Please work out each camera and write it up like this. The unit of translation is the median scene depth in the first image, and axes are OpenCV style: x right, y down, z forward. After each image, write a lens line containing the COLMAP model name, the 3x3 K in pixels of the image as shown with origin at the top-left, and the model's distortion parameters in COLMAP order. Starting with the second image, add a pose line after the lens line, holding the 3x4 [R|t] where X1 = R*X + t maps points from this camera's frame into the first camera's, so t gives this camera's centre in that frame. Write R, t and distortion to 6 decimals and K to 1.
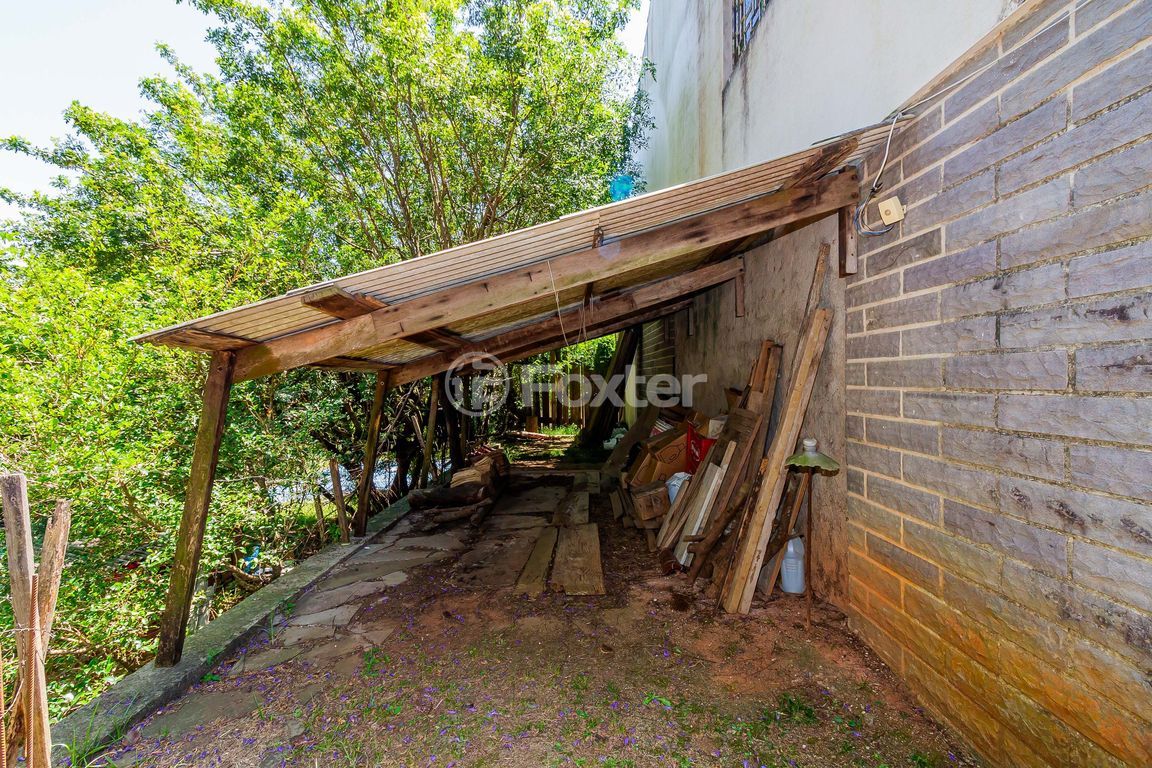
lens RADIAL K [[527.6, 0, 581.1], [0, 527.6, 382.1], [0, 0, 1]] dist [0.003875, -0.000300]
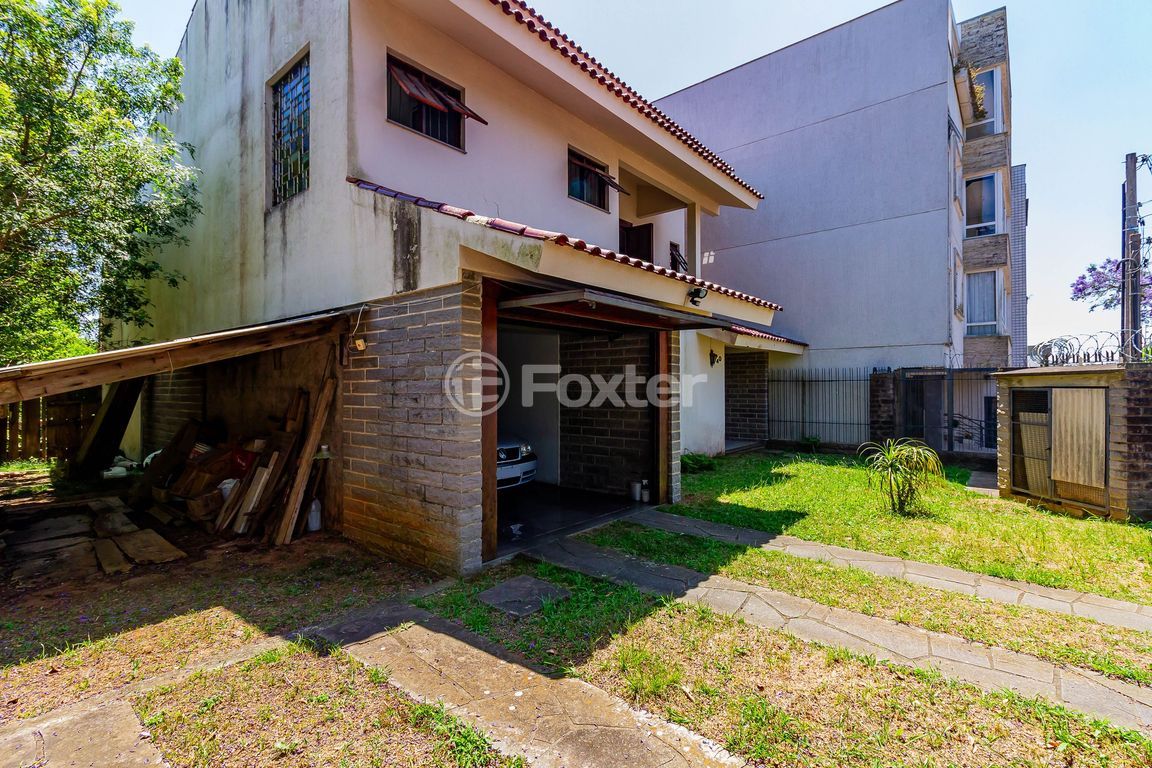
lens RADIAL K [[527.6, 0, 581.1], [0, 527.6, 382.1], [0, 0, 1]] dist [0.003875, -0.000300]
pose [[0.651851, 0.015632, 0.758186, -0.417750], [0.004190, 0.999698, -0.024213, -0.072908], [-0.758336, 0.018961, 0.651588, -0.962242]]
